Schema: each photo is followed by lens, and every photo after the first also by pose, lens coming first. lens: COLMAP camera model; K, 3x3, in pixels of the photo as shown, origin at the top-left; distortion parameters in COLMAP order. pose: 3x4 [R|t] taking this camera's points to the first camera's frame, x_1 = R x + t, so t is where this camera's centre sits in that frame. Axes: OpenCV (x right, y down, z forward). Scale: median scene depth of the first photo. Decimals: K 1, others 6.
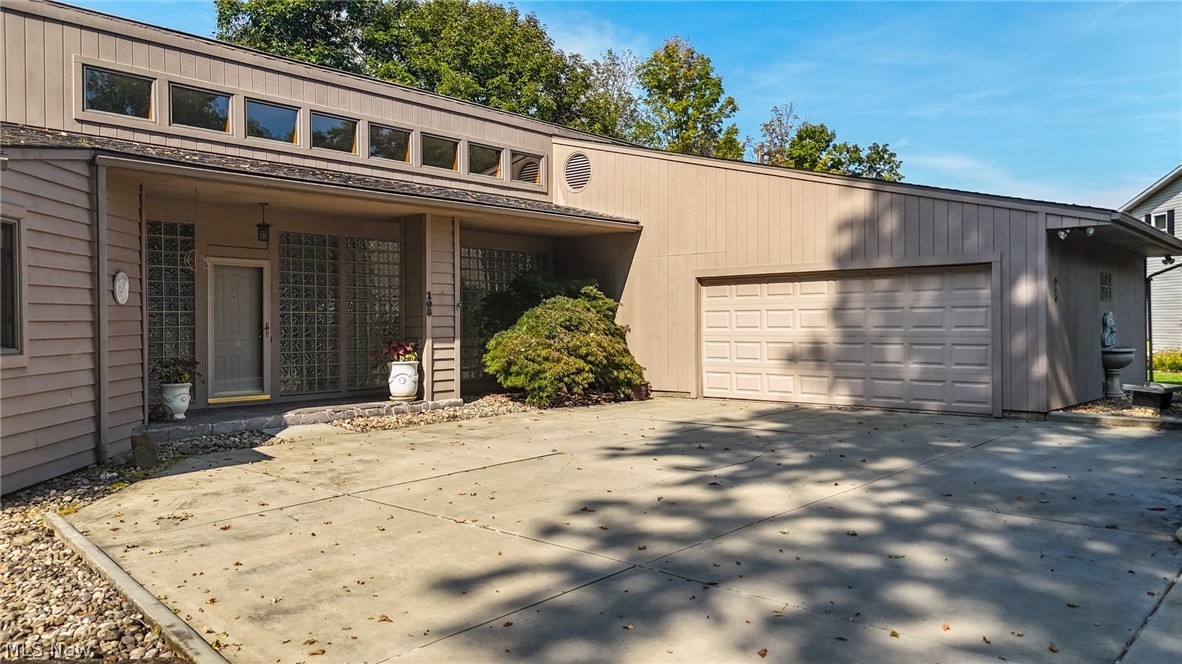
lens RADIAL K [[881.0, 0, 595.7], [0, 881.0, 332.7], [0, 0, 1]] dist [0.043546, 0.001629]
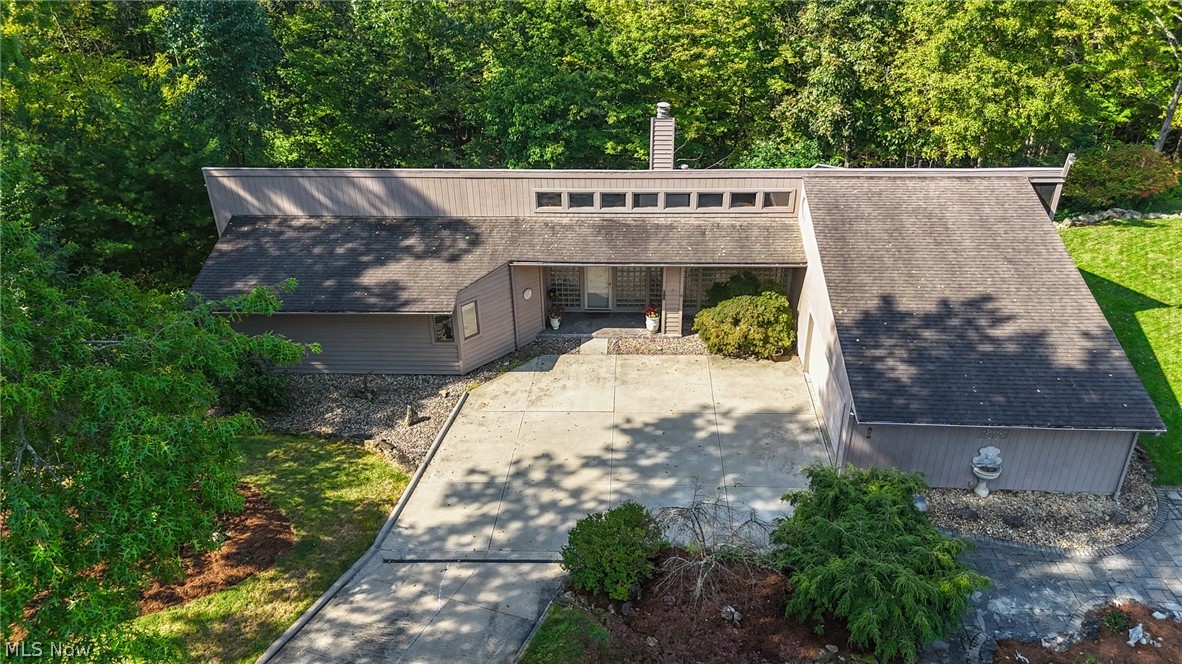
lens RADIAL K [[881.0, 0, 593.1], [0, 881.0, 328.7], [0, 0, 1]] dist [0.043546, 0.001629]
pose [[0.601511, 0.395418, -0.694139, 1.223662], [0.019553, 0.861360, 0.507619, -1.051299], [0.798625, -0.318911, 0.510386, -0.250937]]
